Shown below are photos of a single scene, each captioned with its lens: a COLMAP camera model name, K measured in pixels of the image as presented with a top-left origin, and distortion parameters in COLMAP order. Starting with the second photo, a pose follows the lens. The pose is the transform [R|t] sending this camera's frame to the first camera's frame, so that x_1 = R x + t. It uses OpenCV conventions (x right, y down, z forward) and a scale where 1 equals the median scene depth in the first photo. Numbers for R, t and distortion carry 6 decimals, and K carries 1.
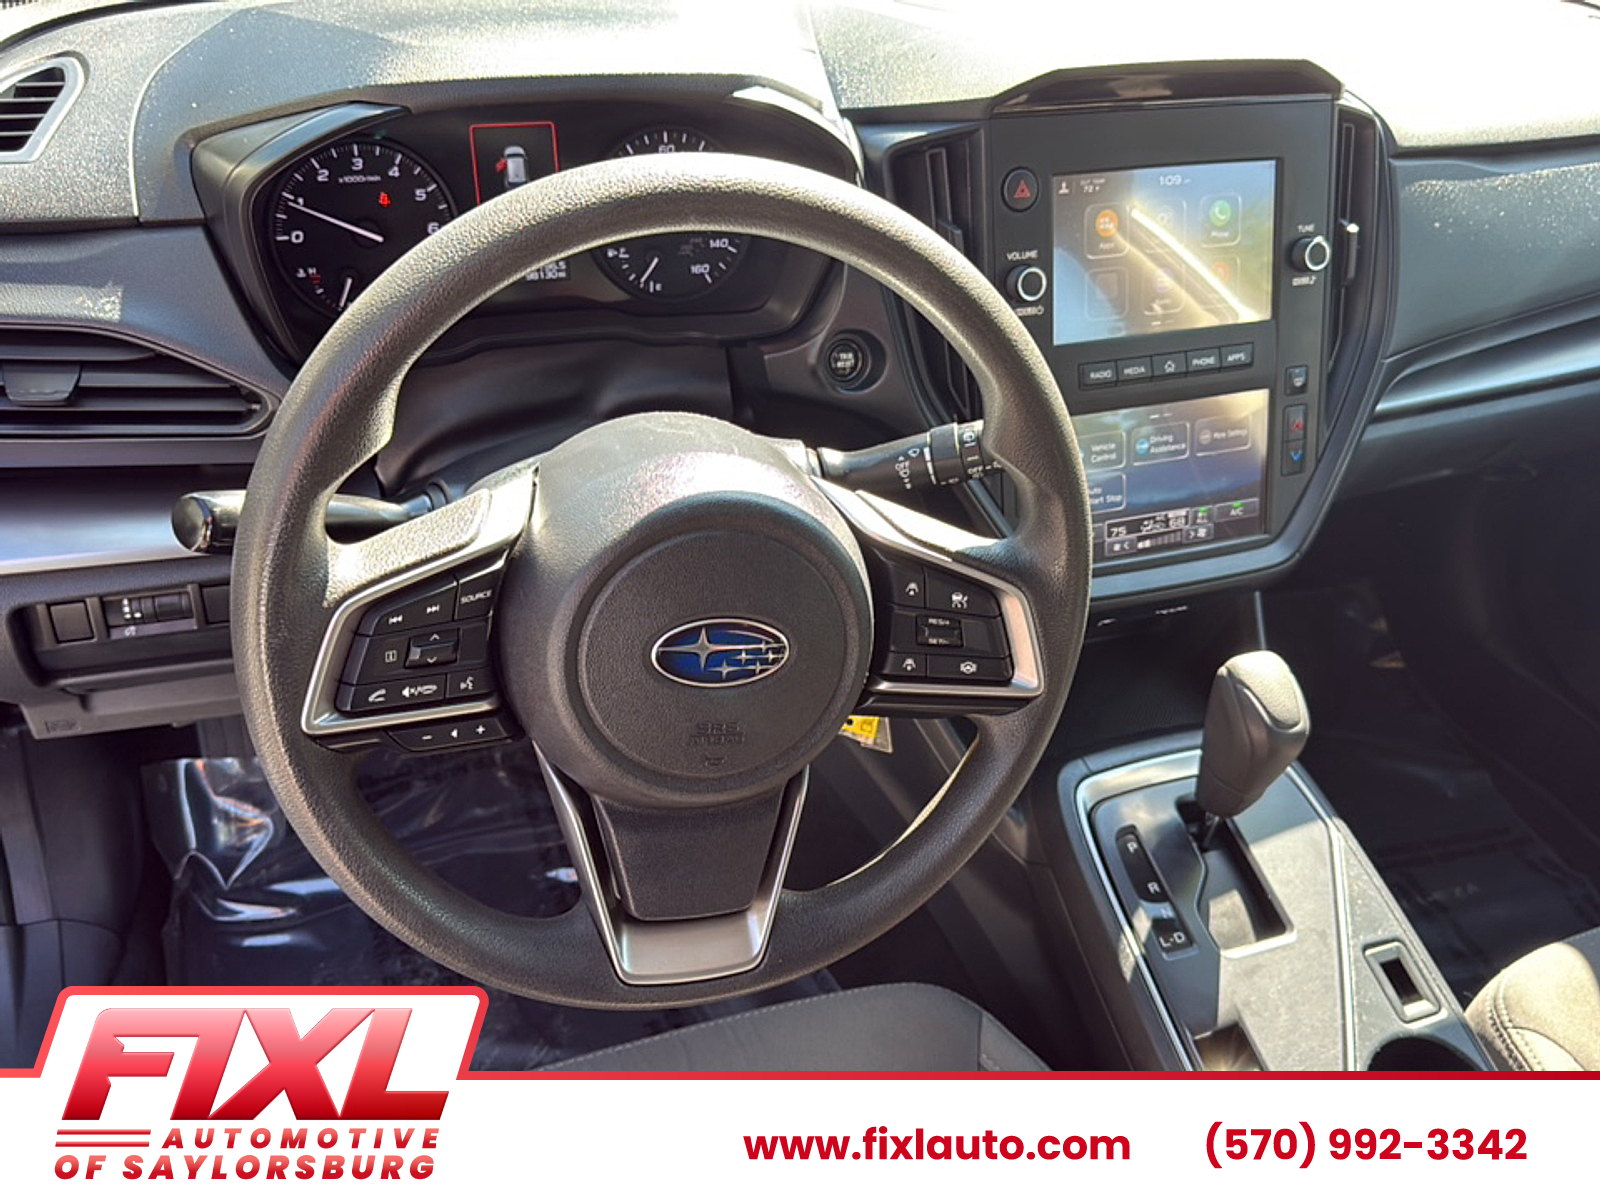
lens RADIAL K [[1460.0, 0, 800.0], [0, 1460.0, 600.0], [0, 0, 1]] dist [0.208468, -0.549393]
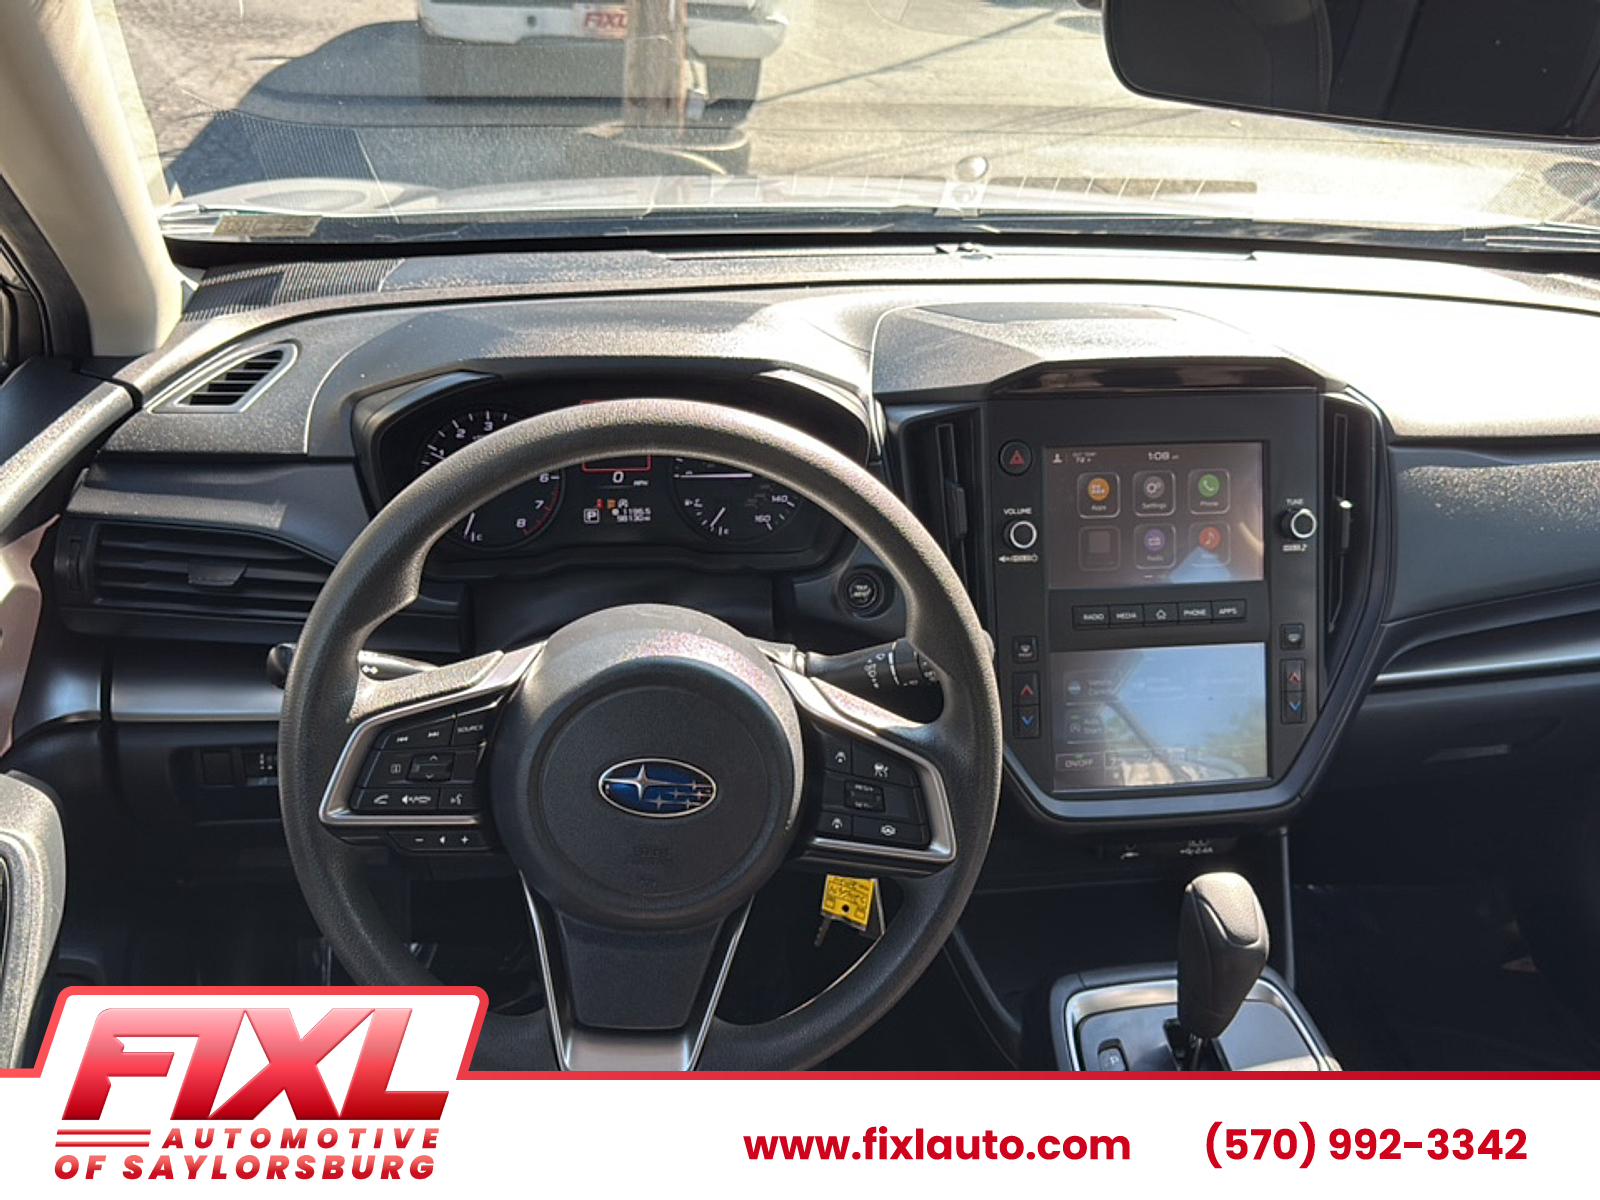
lens RADIAL K [[1460.0, 0, 800.0], [0, 1460.0, 600.0], [0, 0, 1]] dist [0.208468, -0.549393]
pose [[0.981463, 0.040985, -0.187219, 0.207924], [-0.080005, 0.975296, -0.205905, 0.091688], [0.174155, 0.217067, 0.960496, -0.136679]]
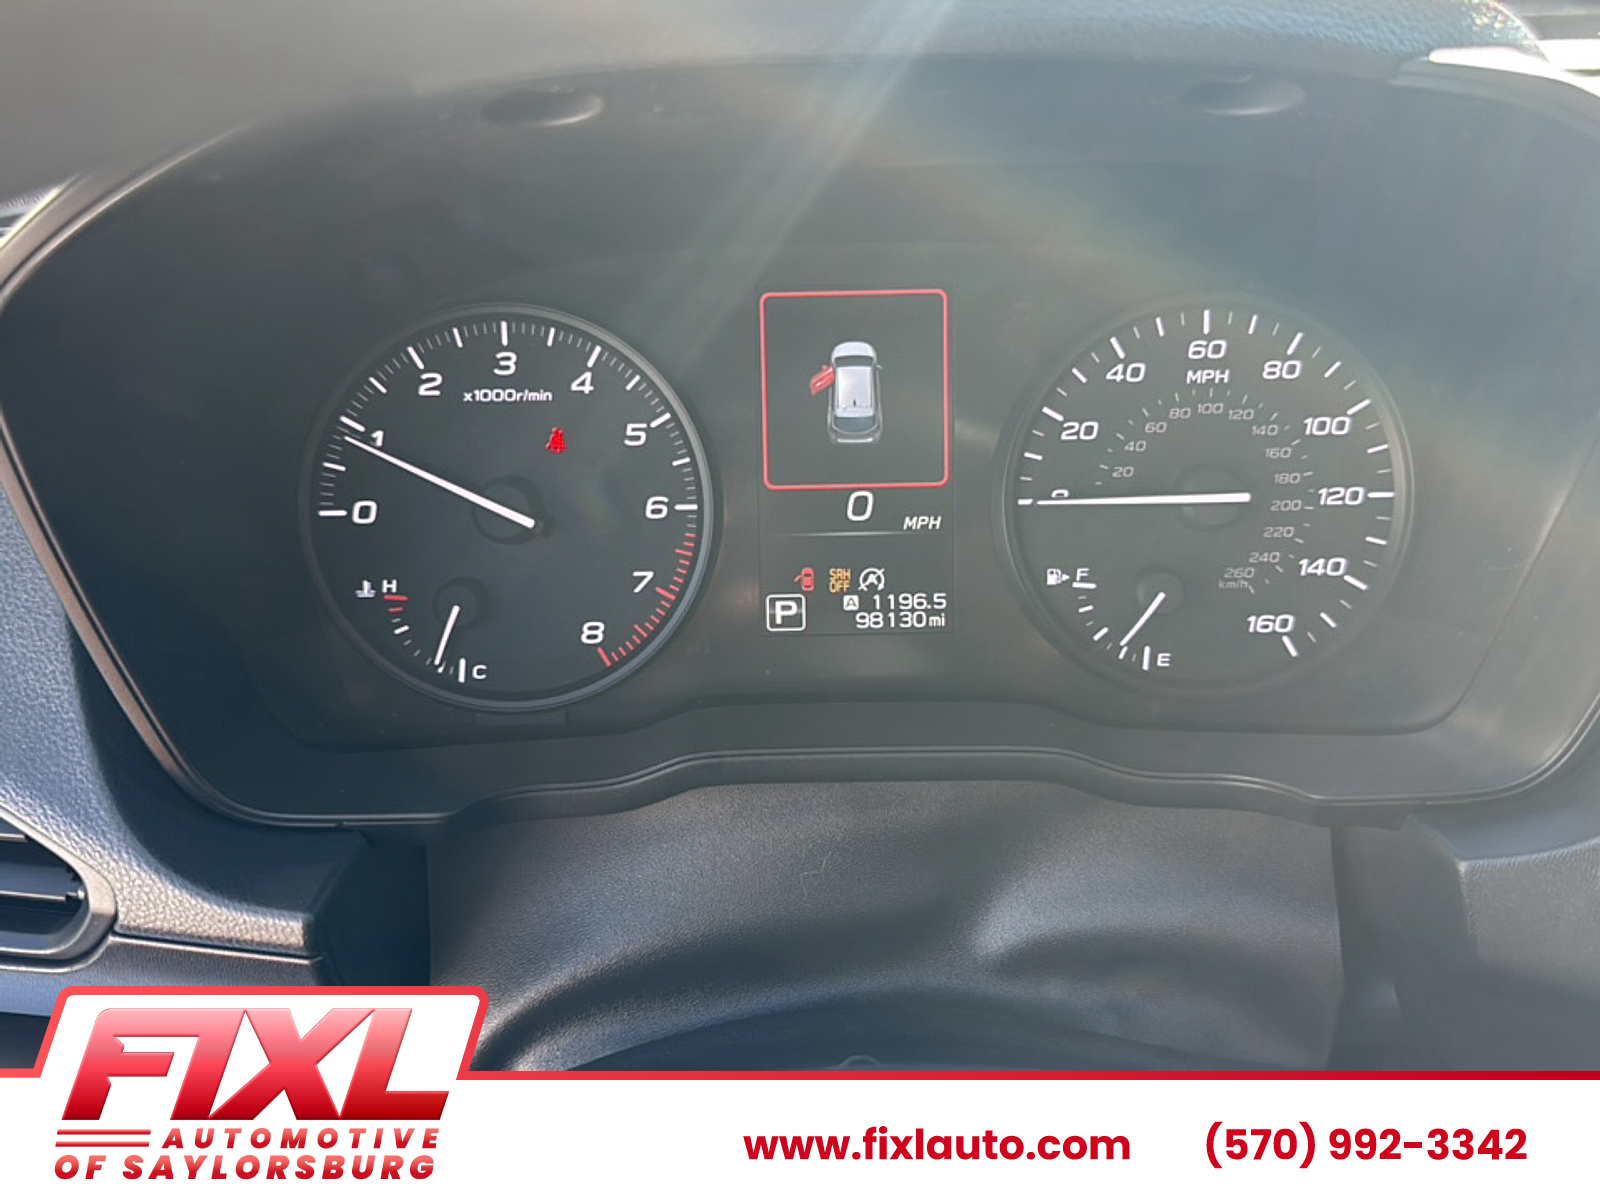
lens RADIAL K [[1460.0, 0, 800.0], [0, 1460.0, 600.0], [0, 0, 1]] dist [0.208468, -0.549393]
pose [[0.934404, 0.040188, -0.353941, -0.048771], [-0.130387, 0.963247, -0.234849, -0.127674], [0.331494, 0.265593, 0.905302, 0.636587]]
